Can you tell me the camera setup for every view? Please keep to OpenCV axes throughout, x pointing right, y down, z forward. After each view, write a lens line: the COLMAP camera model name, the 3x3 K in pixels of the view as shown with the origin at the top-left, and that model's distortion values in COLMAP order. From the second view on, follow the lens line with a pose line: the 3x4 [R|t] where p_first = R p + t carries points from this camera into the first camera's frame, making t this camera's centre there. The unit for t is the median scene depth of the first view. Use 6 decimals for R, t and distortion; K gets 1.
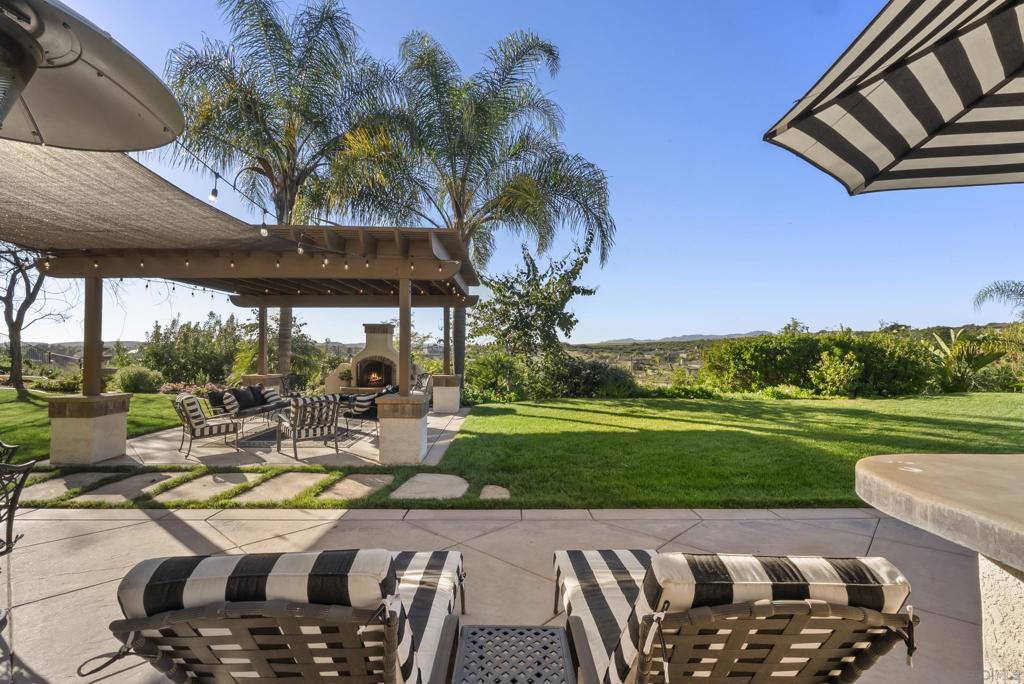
lens RADIAL K [[451.7, 0, 512.0], [0, 451.7, 342.0], [0, 0, 1]] dist [-0.000795, -0.000160]
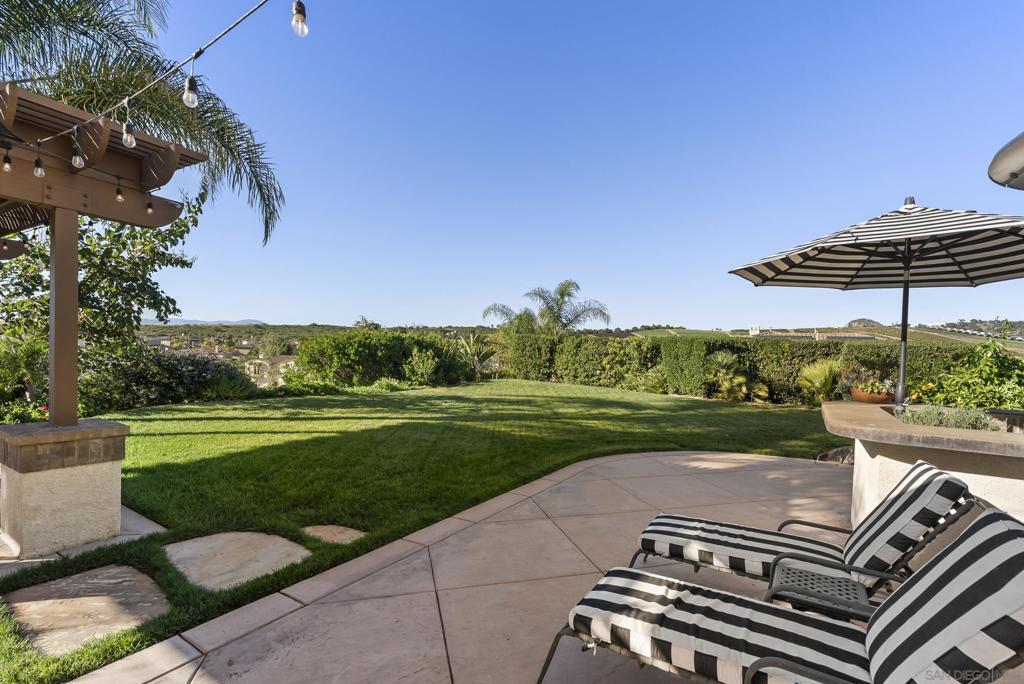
lens RADIAL K [[462.5, 0, 512.2], [0, 462.5, 360.5], [0, 0, 1]] dist [0.012763, 0.000001]
pose [[0.563878, 0.000648, 0.825858, -0.178756], [-0.050574, 0.998150, 0.033748, -0.002425], [-0.824308, -0.060796, 0.562867, 0.105565]]
